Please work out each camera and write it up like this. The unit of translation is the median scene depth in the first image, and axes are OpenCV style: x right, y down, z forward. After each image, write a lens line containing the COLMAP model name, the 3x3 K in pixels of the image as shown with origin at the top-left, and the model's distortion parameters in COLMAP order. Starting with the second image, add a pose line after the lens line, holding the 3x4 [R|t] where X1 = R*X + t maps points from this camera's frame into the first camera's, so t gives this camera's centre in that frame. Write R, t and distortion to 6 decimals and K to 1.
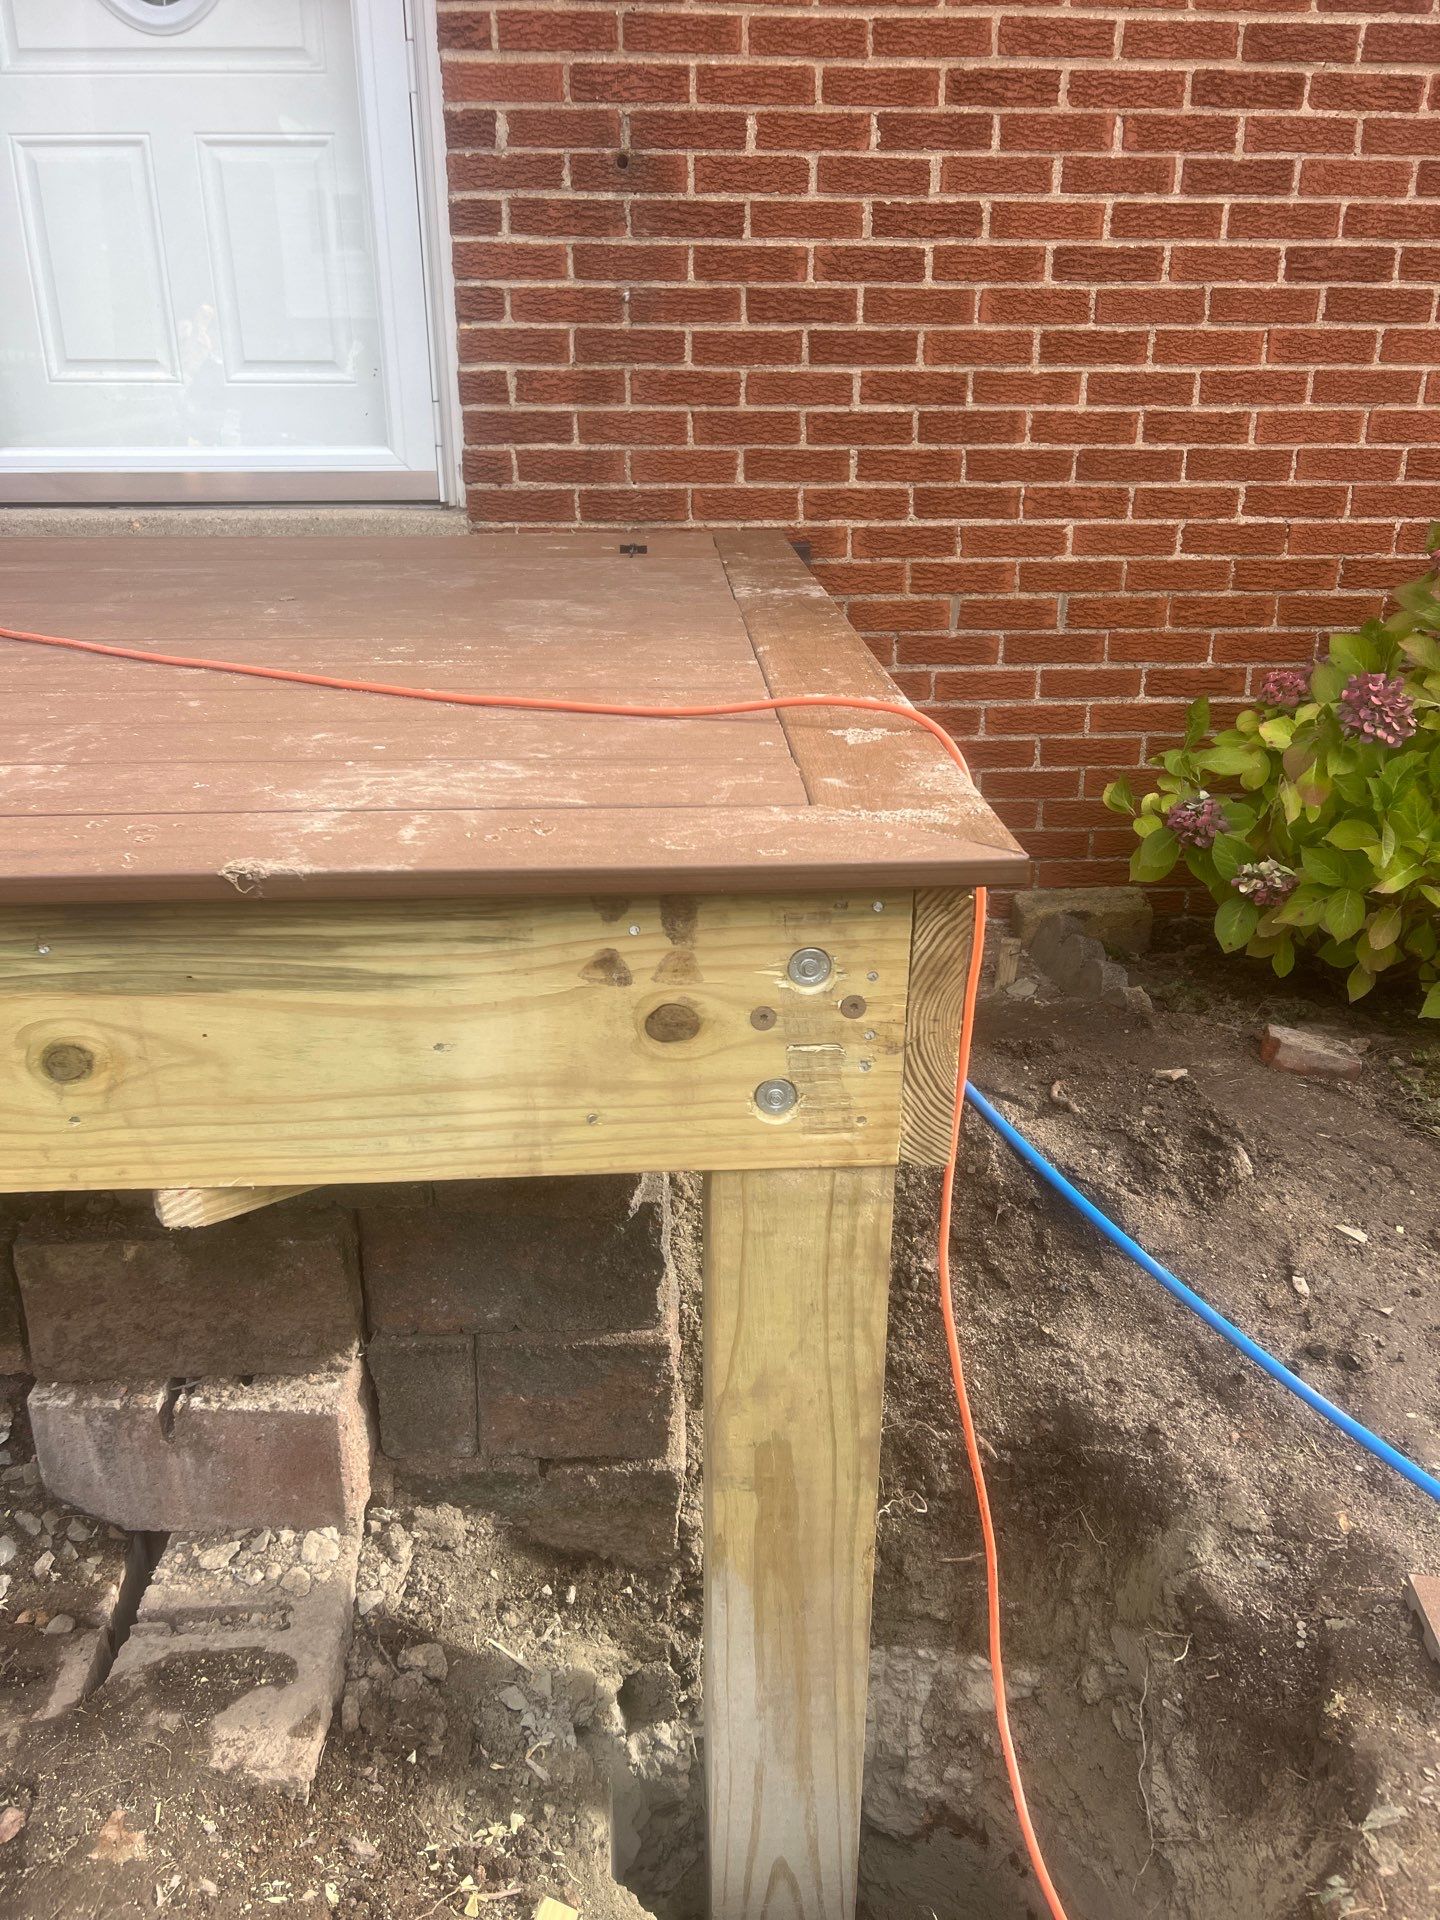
lens RADIAL K [[1459.5, 0, 719.5], [0, 1459.5, 969.4], [0, 0, 1]] dist [0.048769, -0.041061]
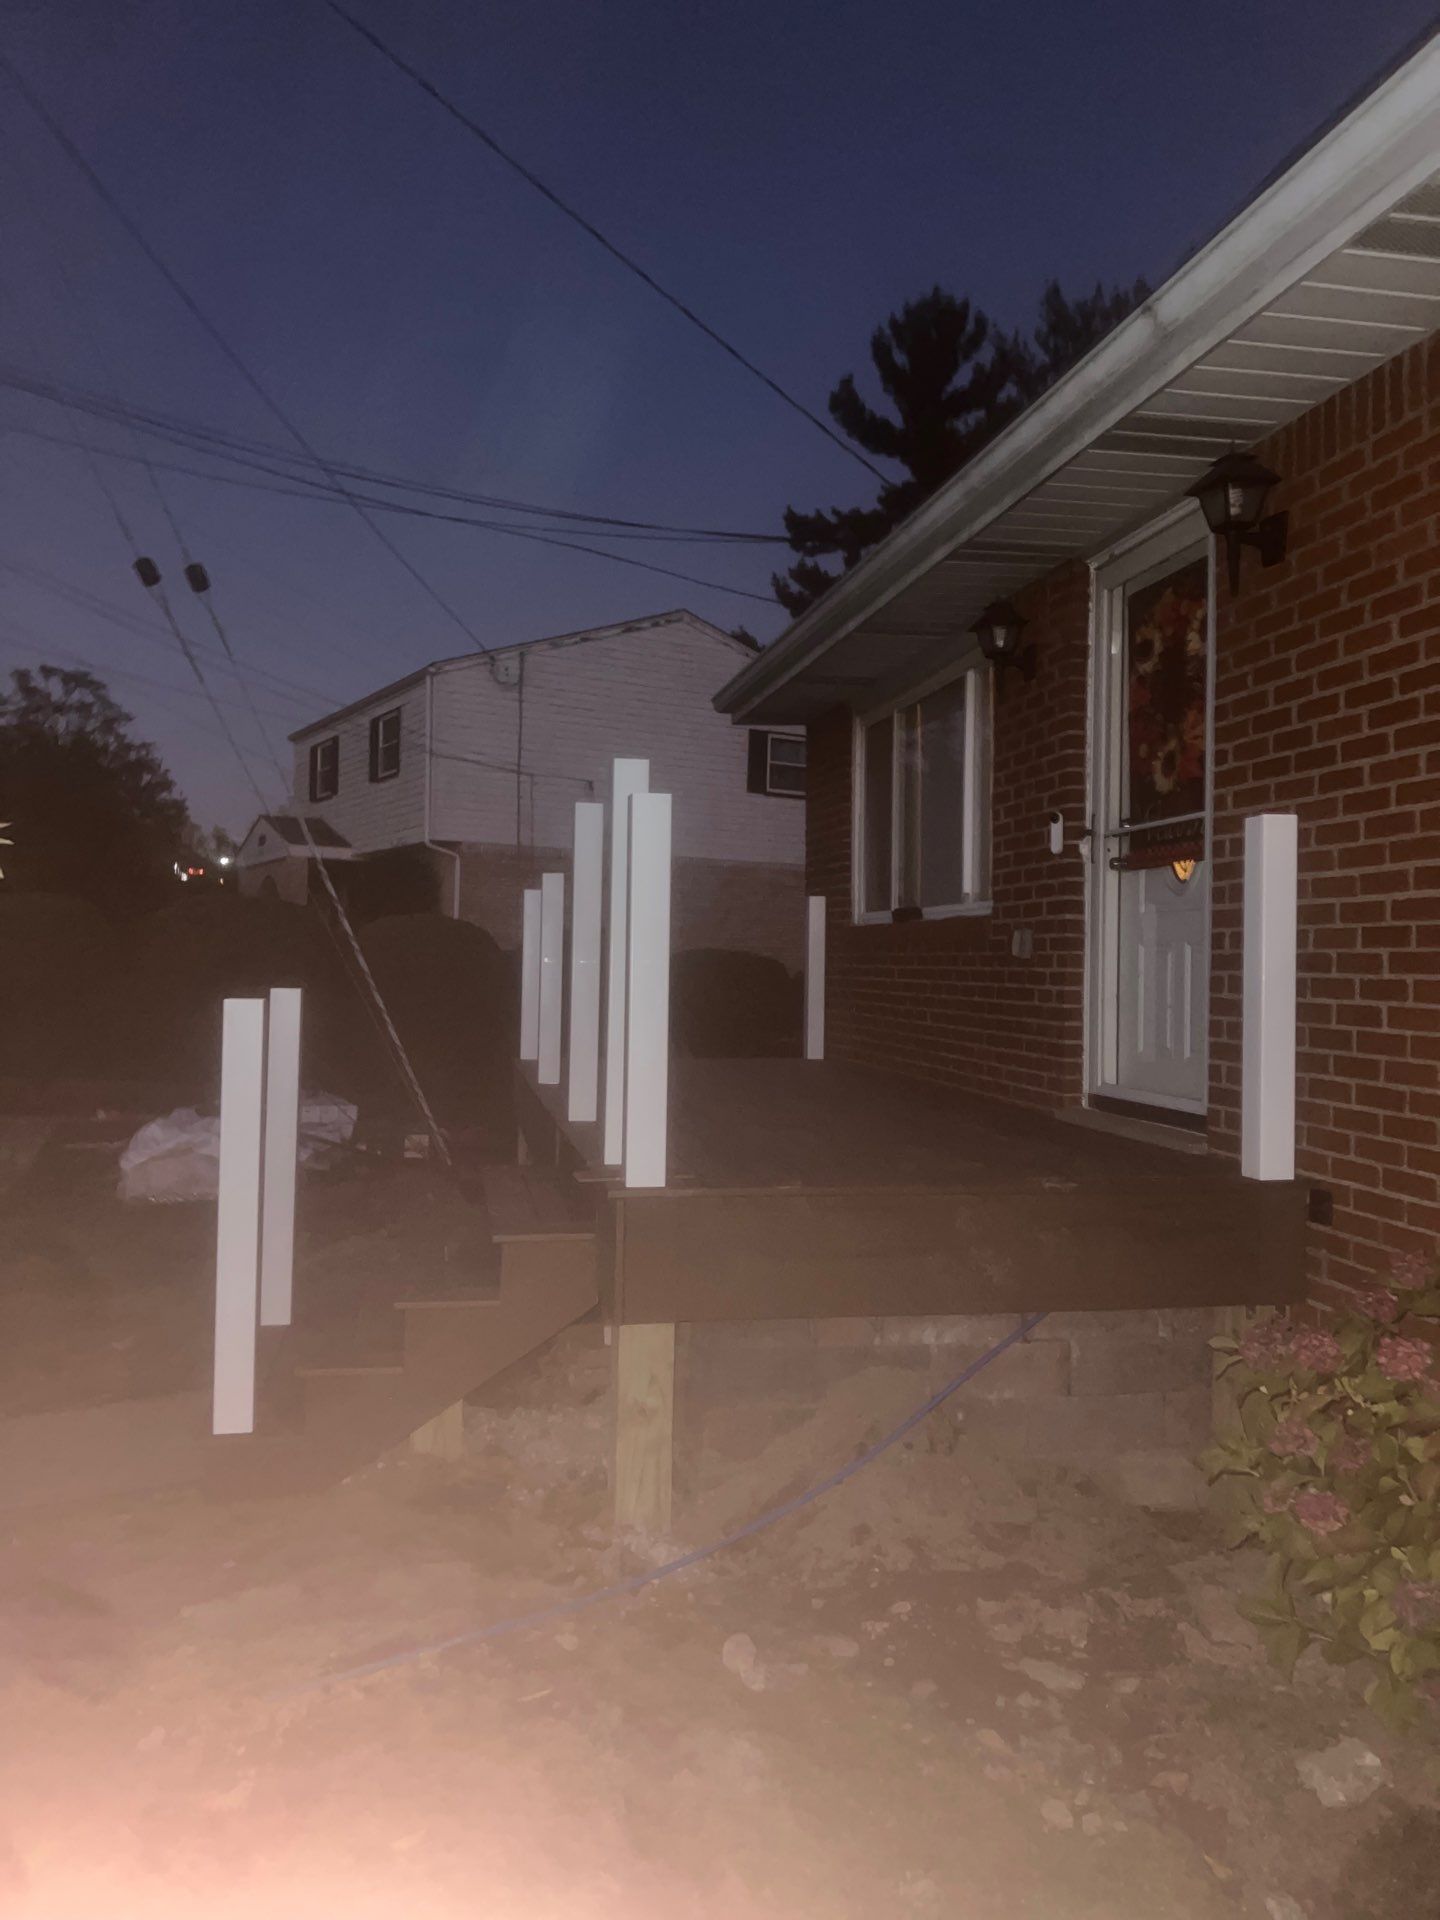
lens RADIAL K [[1445.8, 0, 733.6], [0, 1445.8, 970.2], [0, 0, 1]] dist [0.035386, -0.035275]
pose [[0.153365, 0.005212, -0.988156, 1.444289], [-0.401165, 0.914203, -0.057440, -0.191068], [0.903076, 0.405223, 0.142298, 0.220750]]
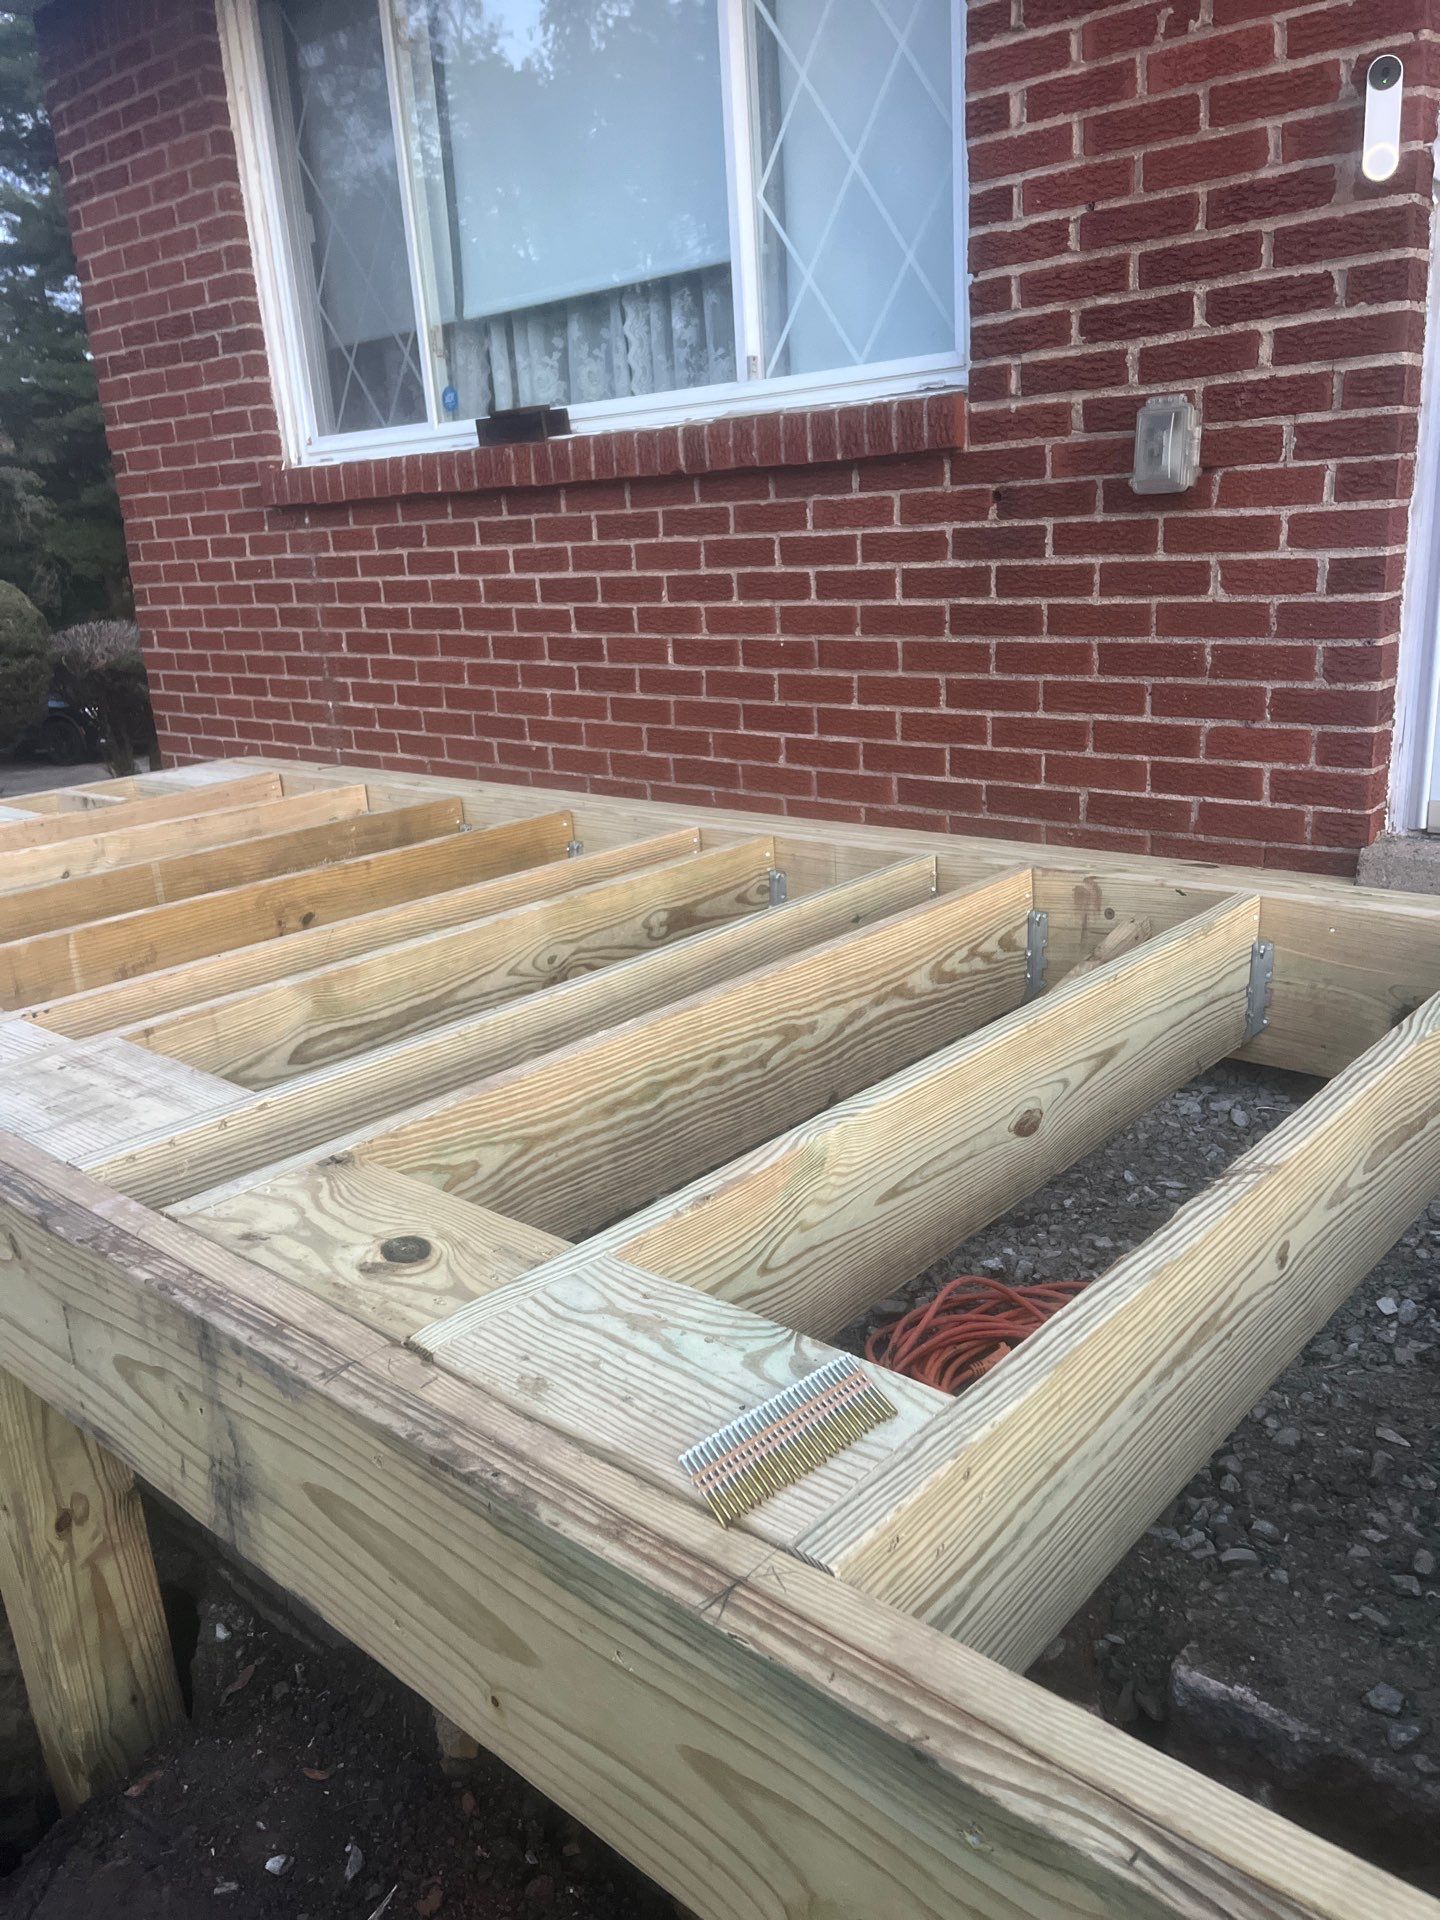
lens RADIAL K [[1443.0, 0, 750.4], [0, 1443.0, 962.0], [0, 0, 1]] dist [0.008185, -0.002760]
pose [[0.730081, 0.157688, -0.664918, -0.243079], [-0.218981, 0.975687, -0.009053, -0.157858], [0.647324, 0.152214, 0.746861, 0.129388]]
